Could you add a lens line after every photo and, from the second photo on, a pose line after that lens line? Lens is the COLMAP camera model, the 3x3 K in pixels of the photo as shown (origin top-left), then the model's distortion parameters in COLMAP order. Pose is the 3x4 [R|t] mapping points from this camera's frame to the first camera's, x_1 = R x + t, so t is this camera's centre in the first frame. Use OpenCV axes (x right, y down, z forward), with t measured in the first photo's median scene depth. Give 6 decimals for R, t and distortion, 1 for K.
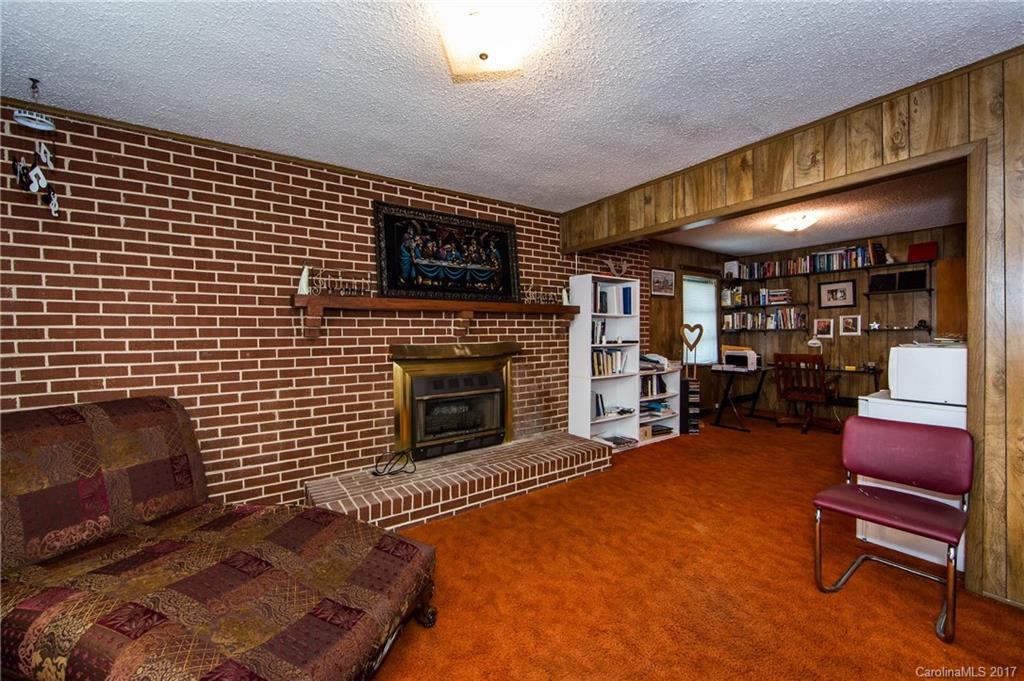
lens RADIAL K [[404.1, 0, 510.1], [0, 404.1, 340.2], [0, 0, 1]] dist [-0.007765, 0.000157]
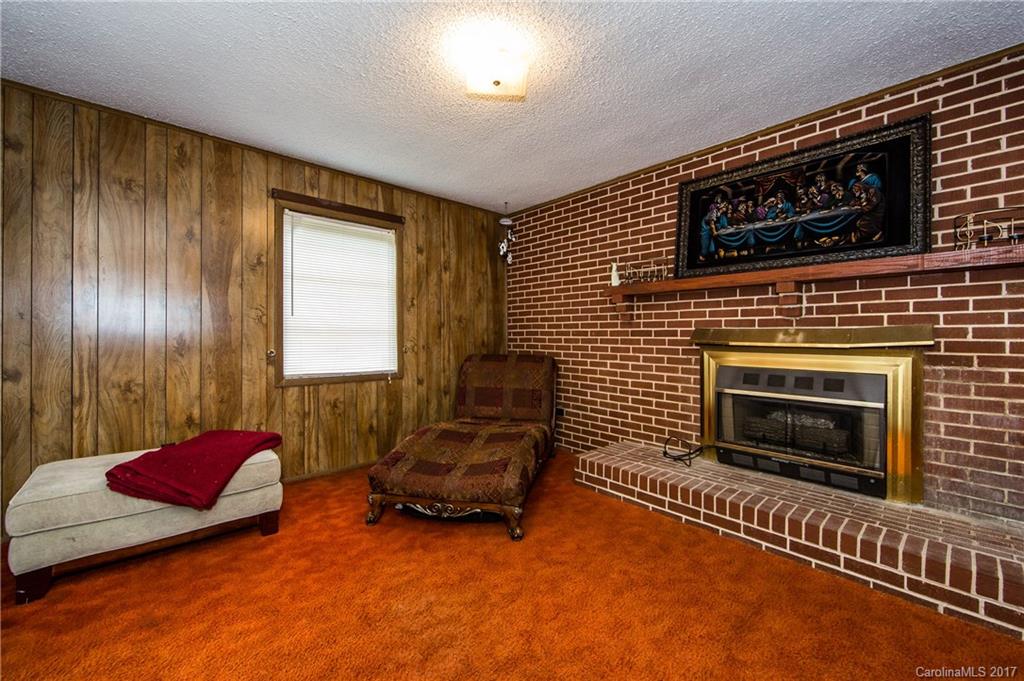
lens RADIAL K [[404.1, 0, 510.2], [0, 404.1, 334.2], [0, 0, 1]] dist [-0.007765, 0.000157]
pose [[0.118054, 0.011289, -0.992943, 0.618947], [-0.017688, 0.999801, 0.009264, 0.025831], [0.992850, 0.016470, 0.118230, 0.479667]]
